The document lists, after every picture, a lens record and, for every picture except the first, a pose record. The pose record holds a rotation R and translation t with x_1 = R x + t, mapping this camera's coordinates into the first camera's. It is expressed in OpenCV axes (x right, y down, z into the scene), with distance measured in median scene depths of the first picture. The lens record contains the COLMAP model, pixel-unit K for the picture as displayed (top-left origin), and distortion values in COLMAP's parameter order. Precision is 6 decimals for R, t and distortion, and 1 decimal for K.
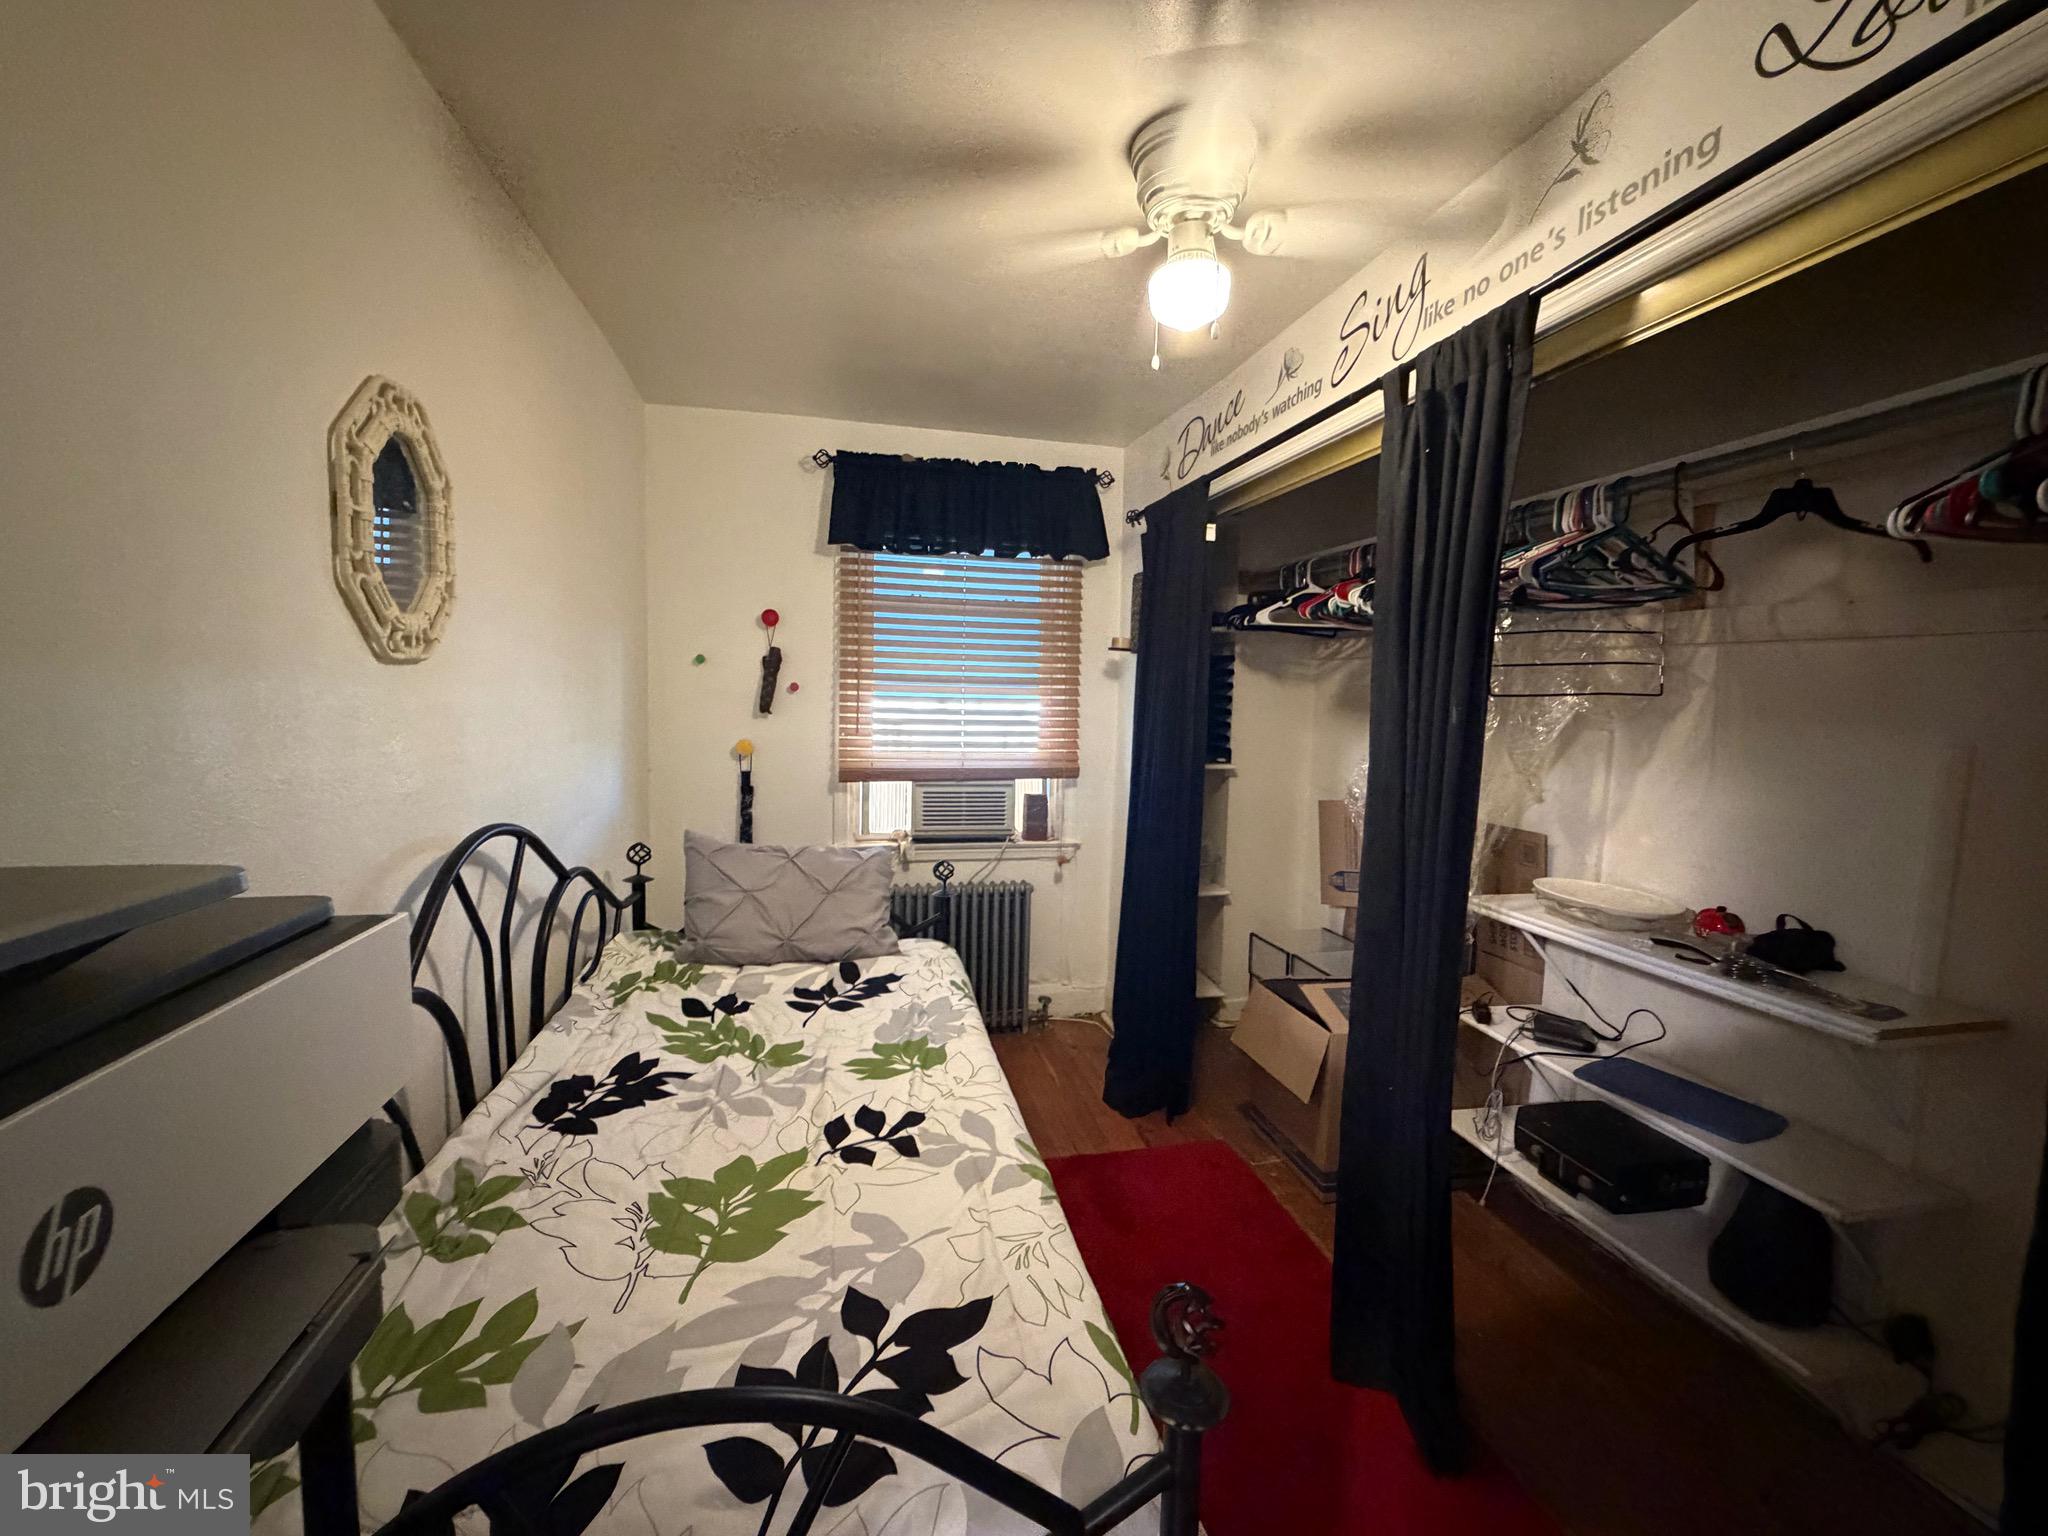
lens RADIAL K [[822.9, 0, 1016.3], [0, 822.9, 768.1], [0, 0, 1]] dist [0.000860, 0.000107]
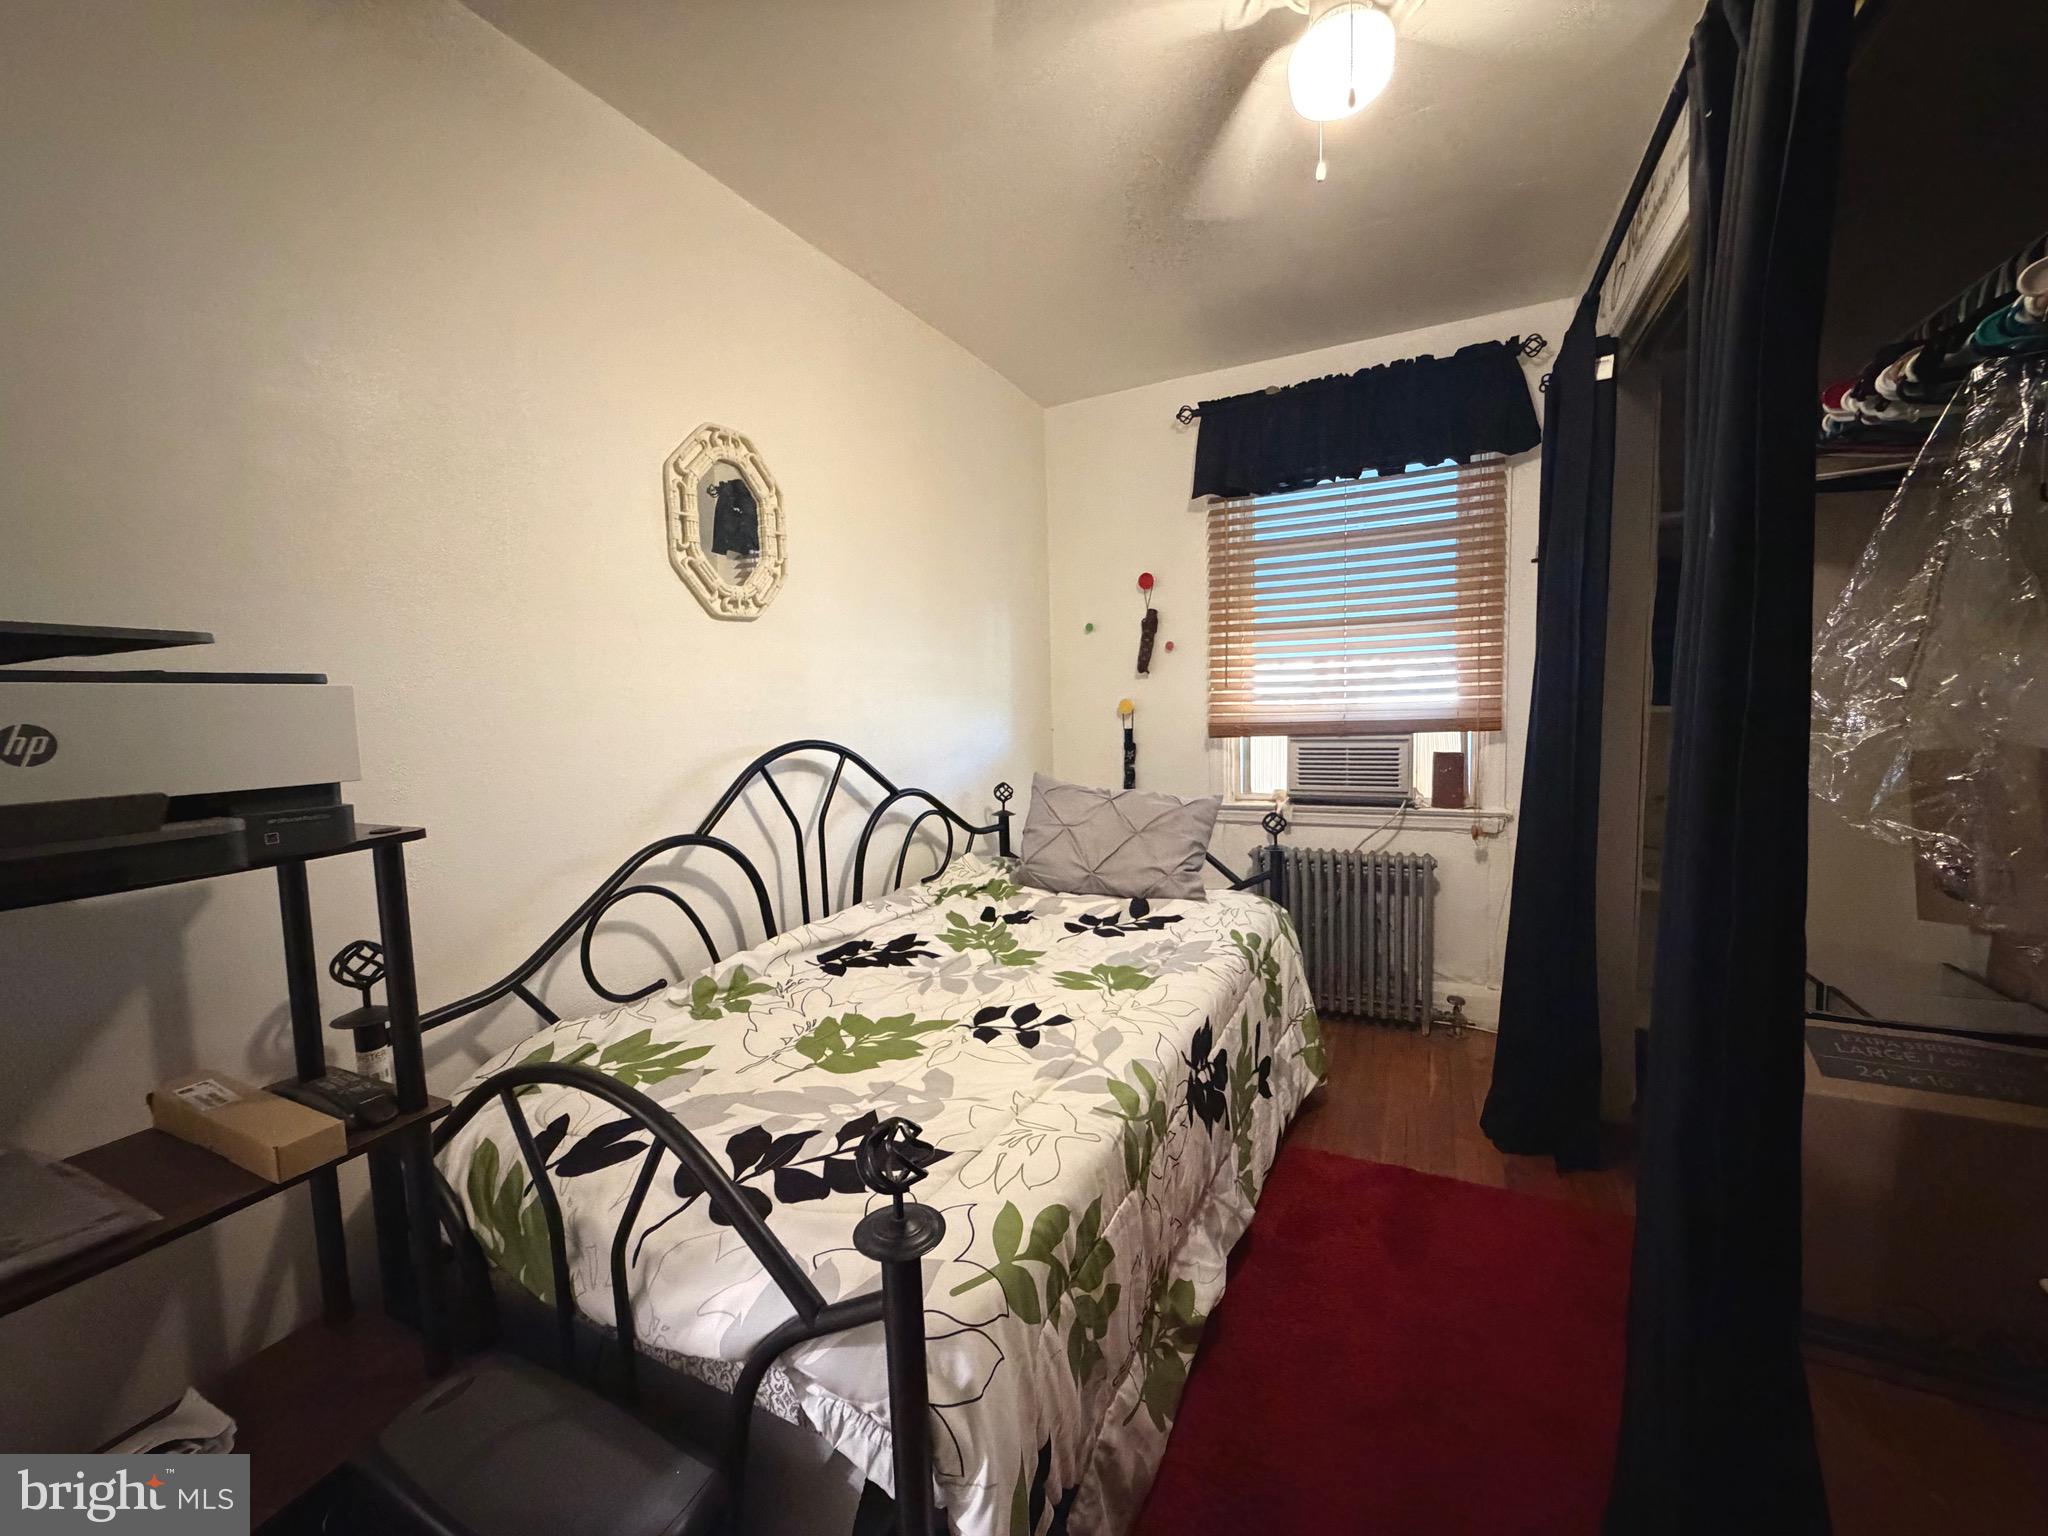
lens RADIAL K [[822.9, 0, 1016.3], [0, 822.9, 768.1], [0, 0, 1]] dist [0.000860, 0.000107]
pose [[0.768758, 0.006003, -0.639512, 0.357533], [-0.007572, 0.999971, 0.000285, 0.082412], [0.639495, 0.004623, 0.768781, 0.132046]]
